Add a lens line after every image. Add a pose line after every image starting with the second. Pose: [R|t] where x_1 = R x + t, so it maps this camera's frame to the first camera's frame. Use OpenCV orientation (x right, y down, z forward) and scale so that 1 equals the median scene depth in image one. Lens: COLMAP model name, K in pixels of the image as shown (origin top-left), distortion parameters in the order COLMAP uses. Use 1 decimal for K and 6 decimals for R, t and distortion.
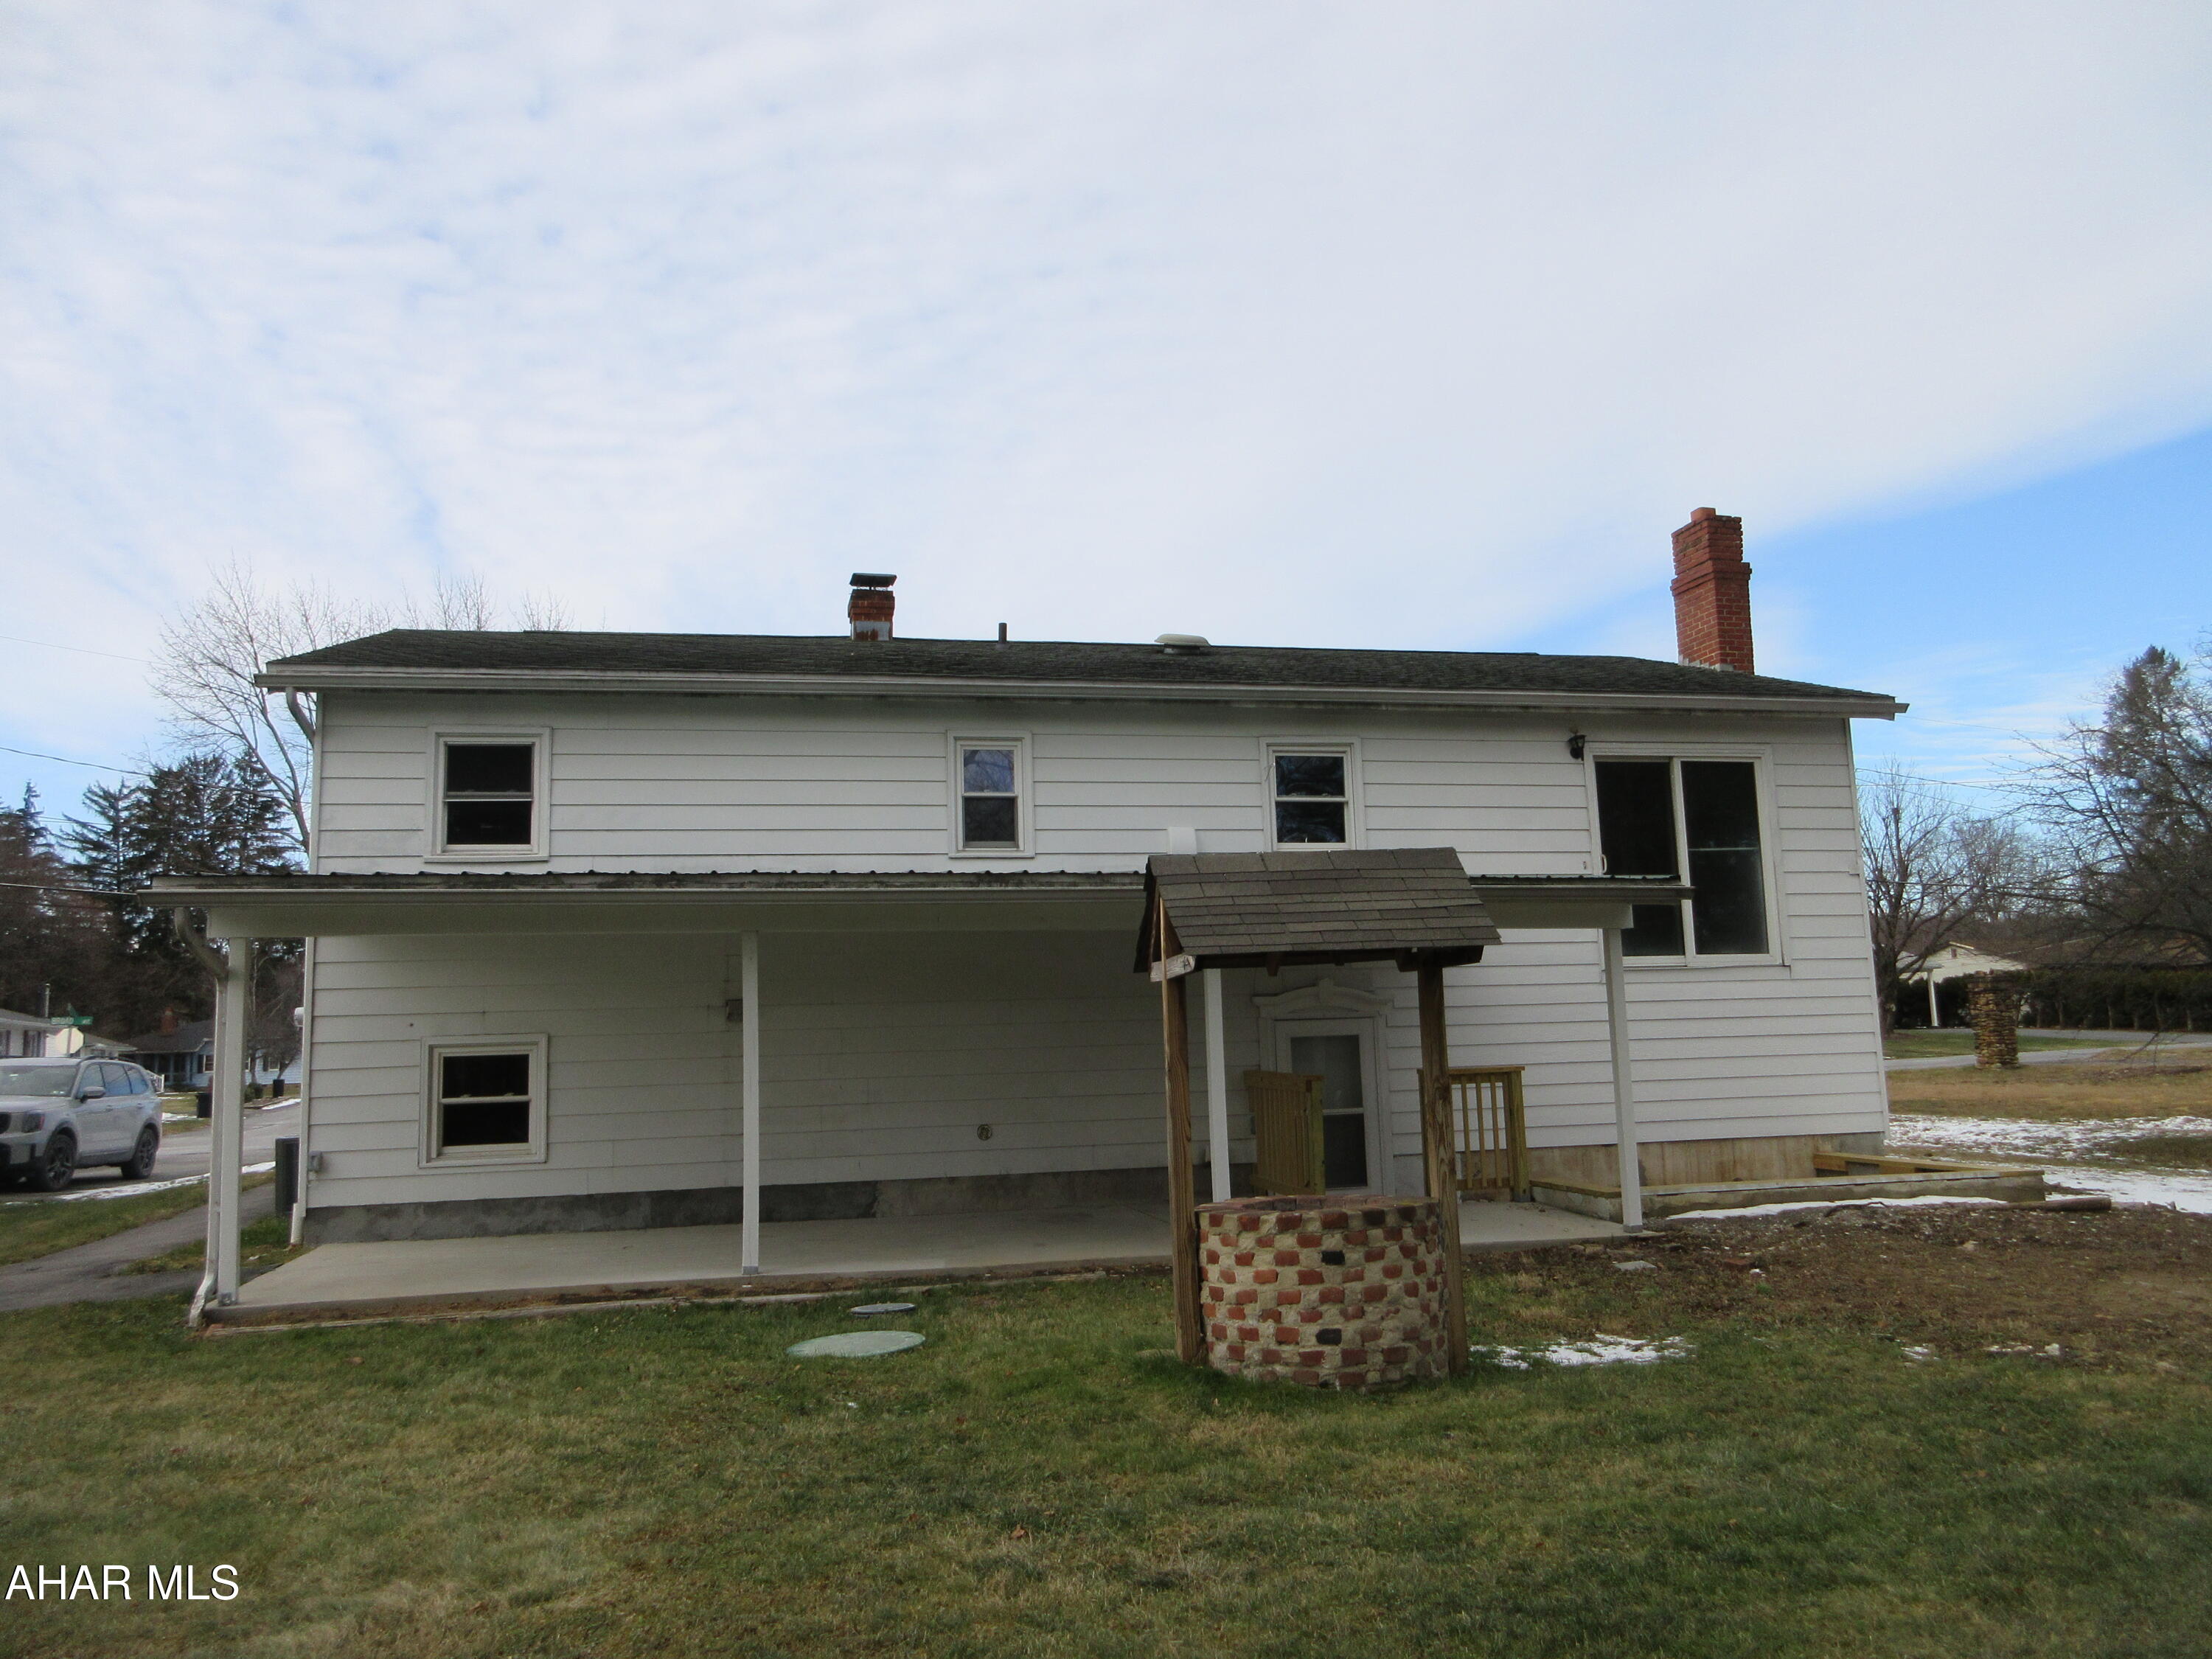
lens RADIAL K [[1627.0, 0, 1106.0], [0, 1627.0, 829.5], [0, 0, 1]] dist [0.017726, 0.002289]
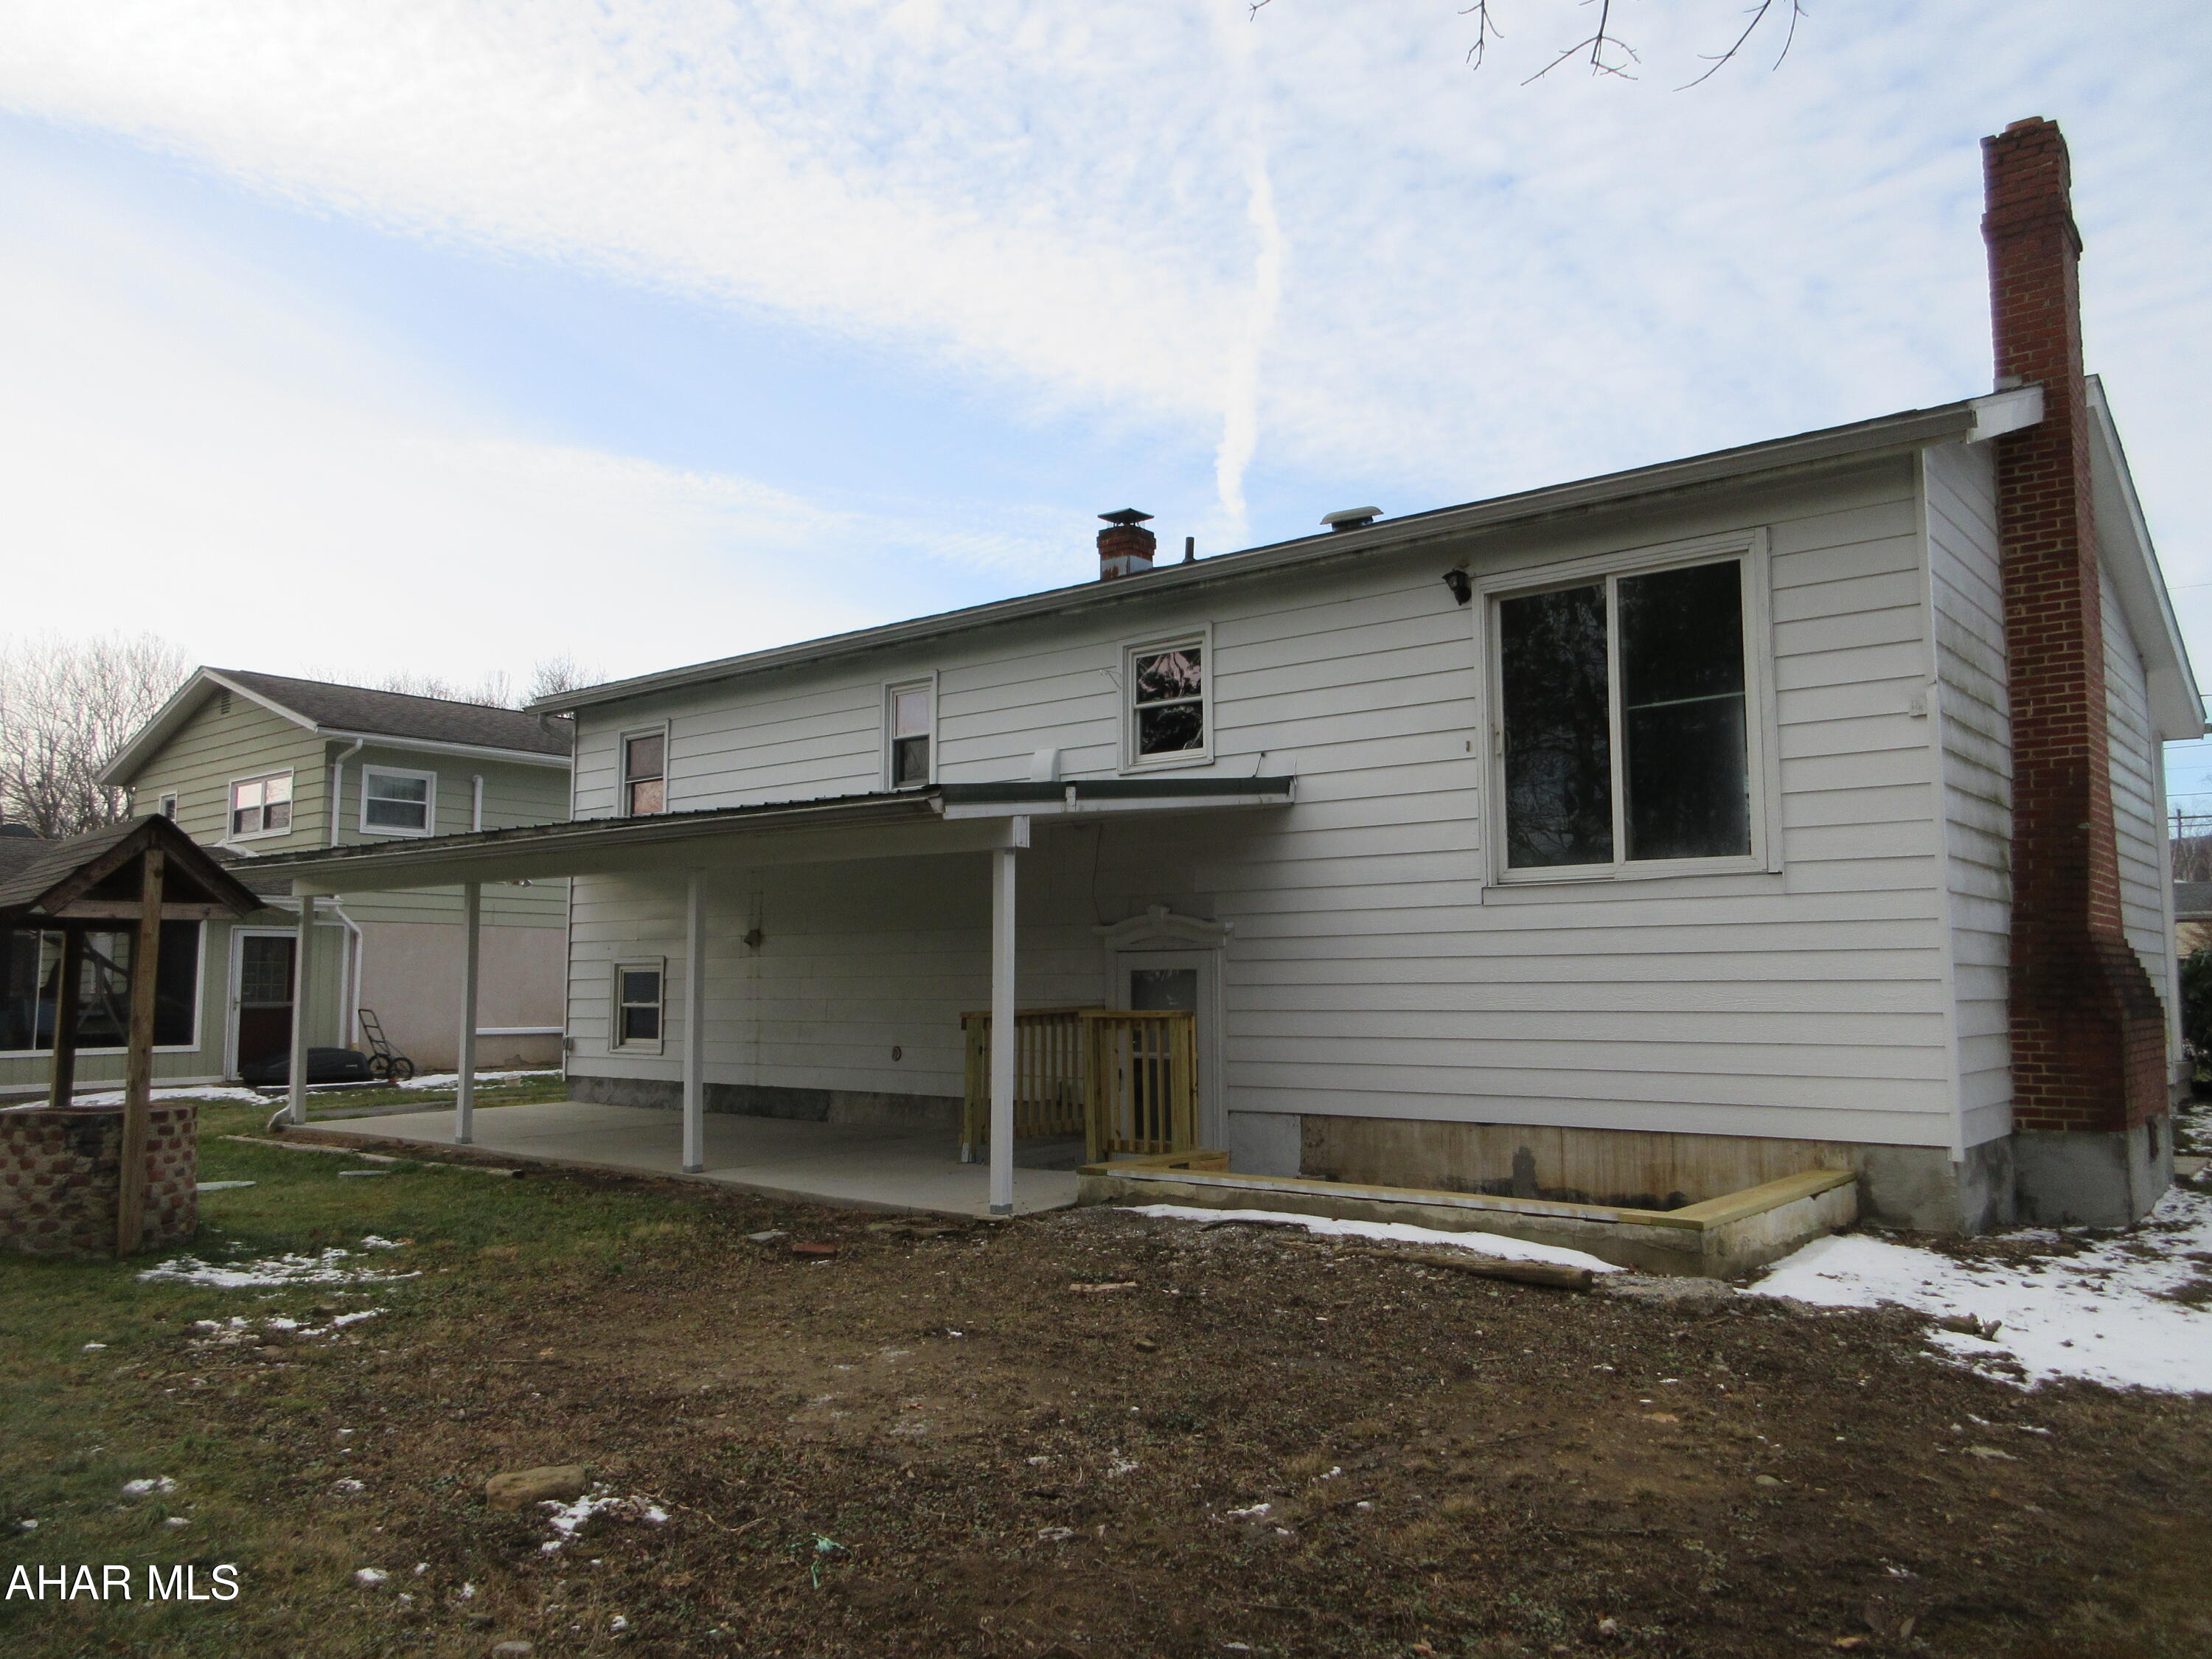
lens RADIAL K [[1627.0, 0, 1106.0], [0, 1627.0, 829.5], [0, 0, 1]] dist [0.017726, 0.002289]
pose [[0.613842, -0.048383, -0.787945, 0.873817], [0.091396, 0.995764, 0.010057, 0.041812], [0.784120, -0.078189, 0.615664, 0.467710]]
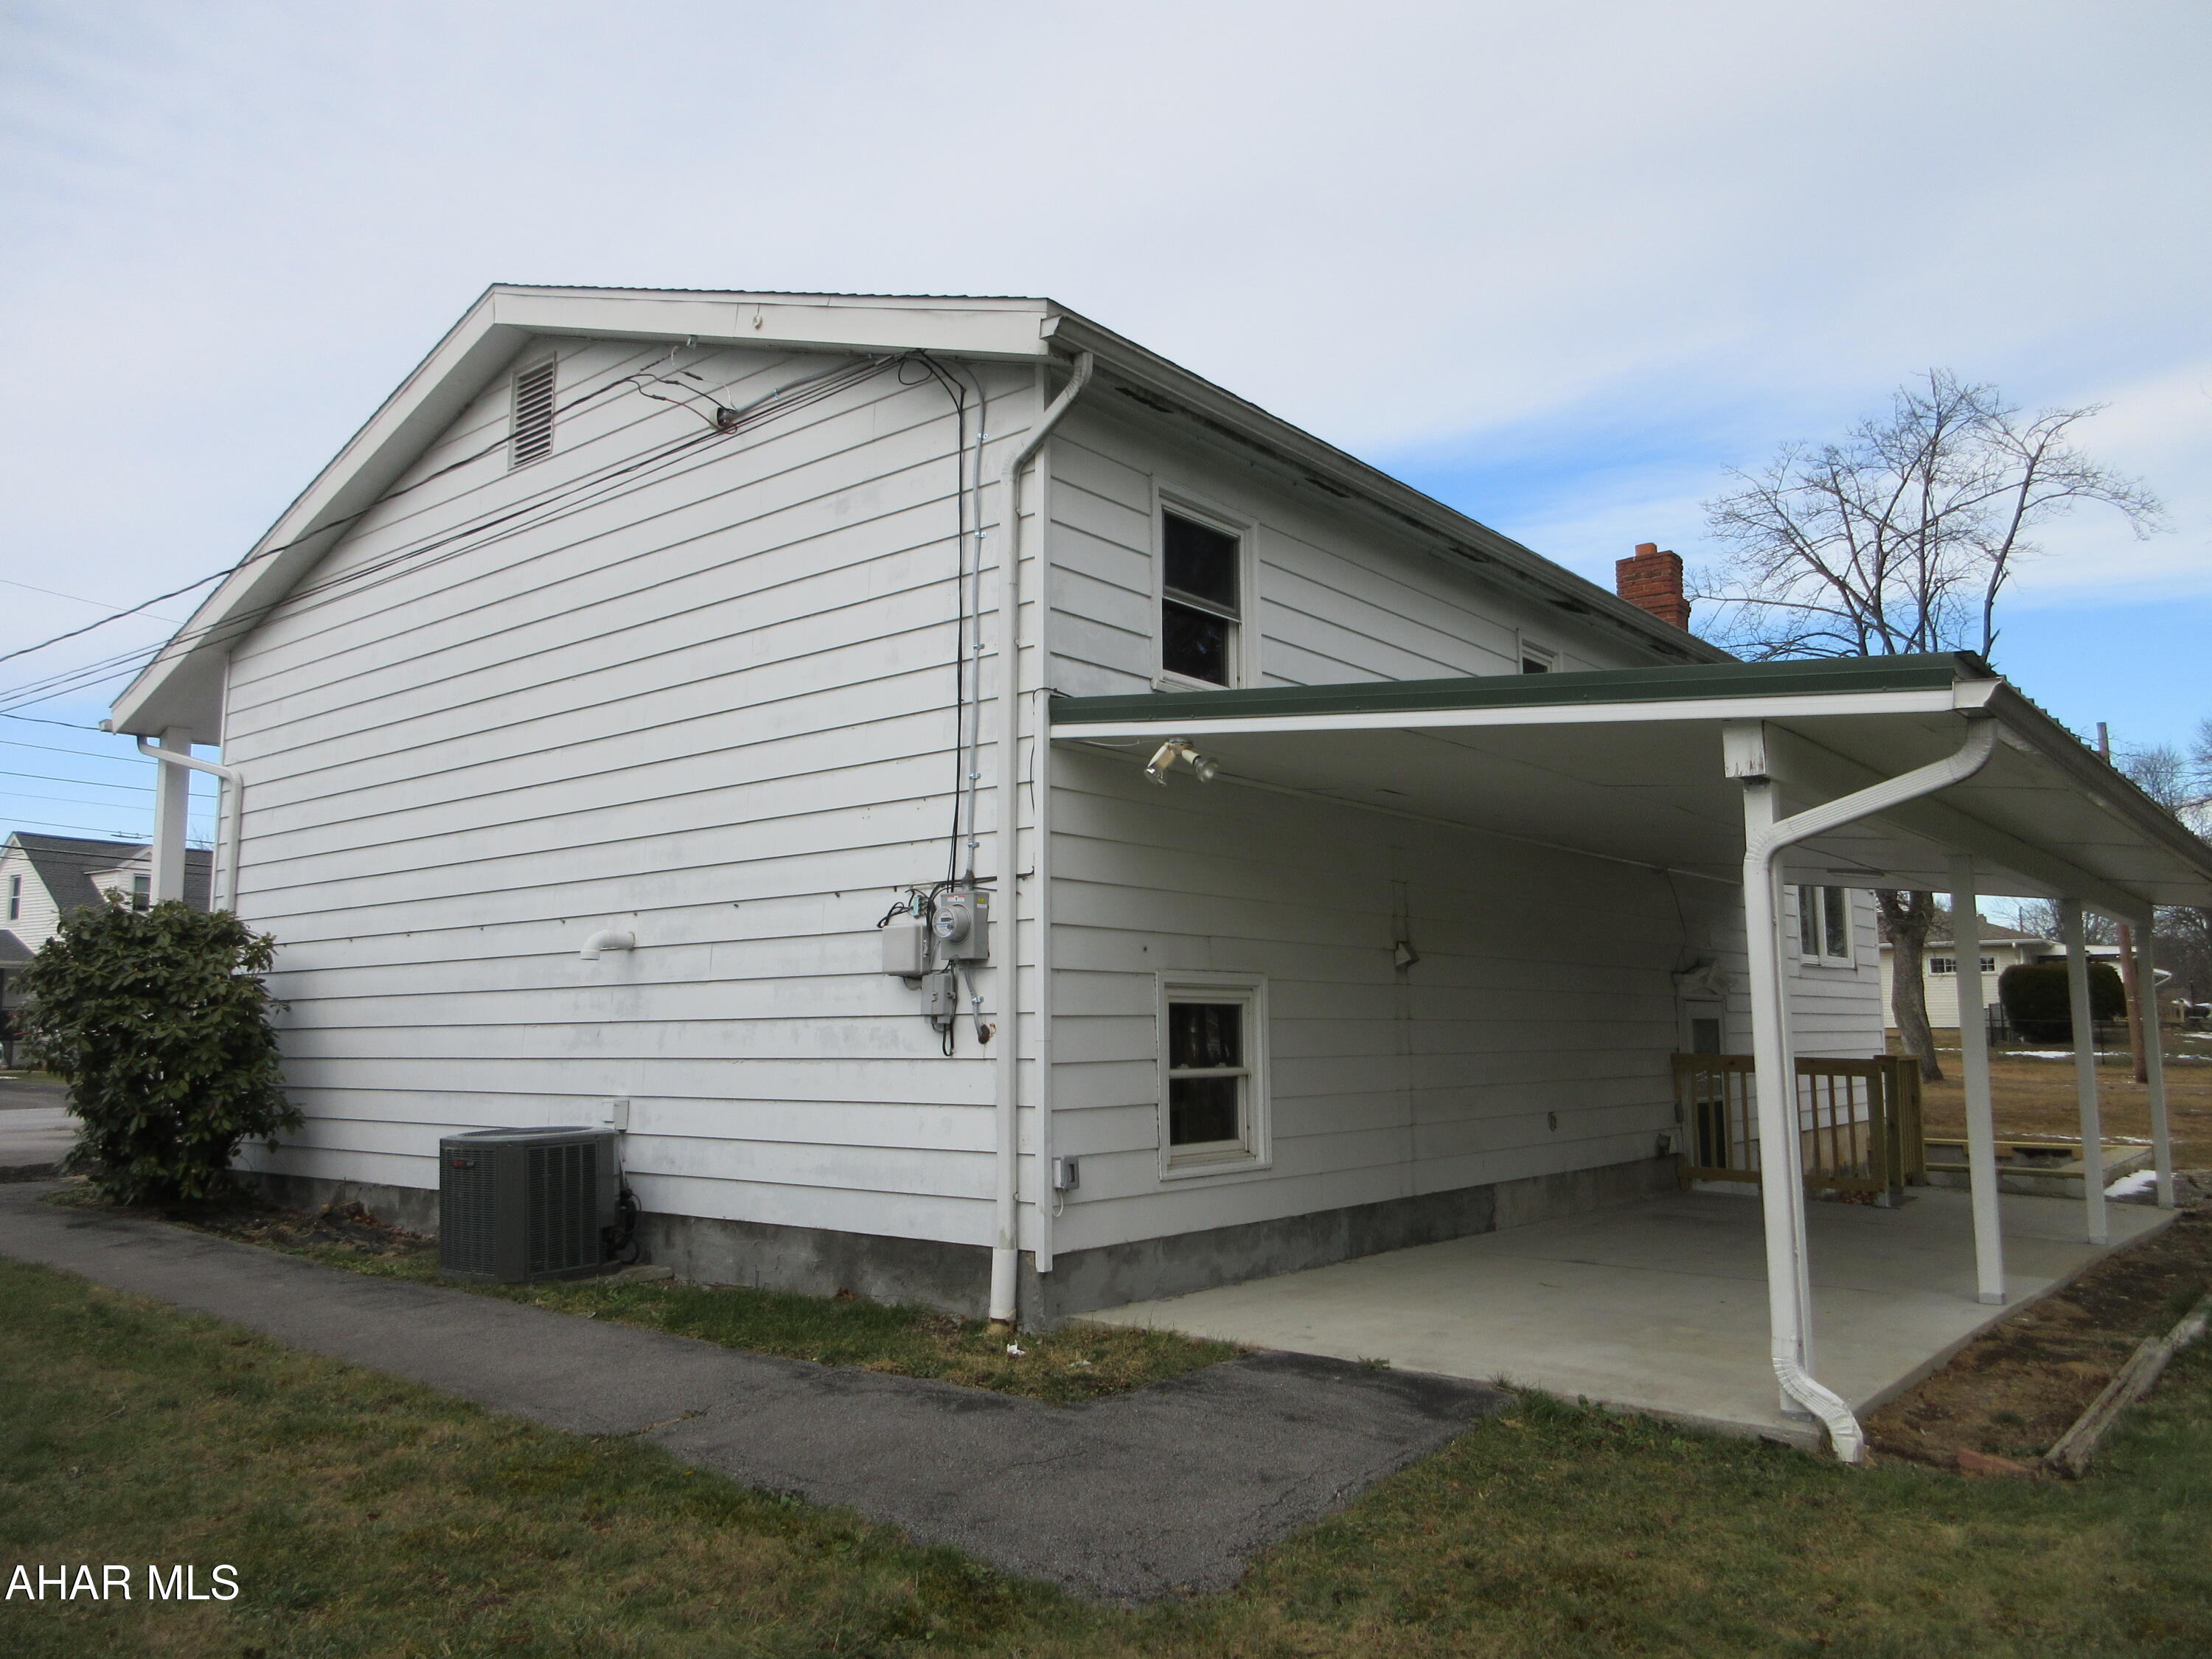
lens RADIAL K [[1627.0, 0, 1106.0], [0, 1627.0, 829.5], [0, 0, 1]] dist [0.017726, 0.002289]
pose [[0.789253, 0.102502, 0.605453, -0.773533], [-0.099974, 0.994264, -0.038003, 0.095071], [-0.605875, -0.030535, 0.794973, 0.497773]]
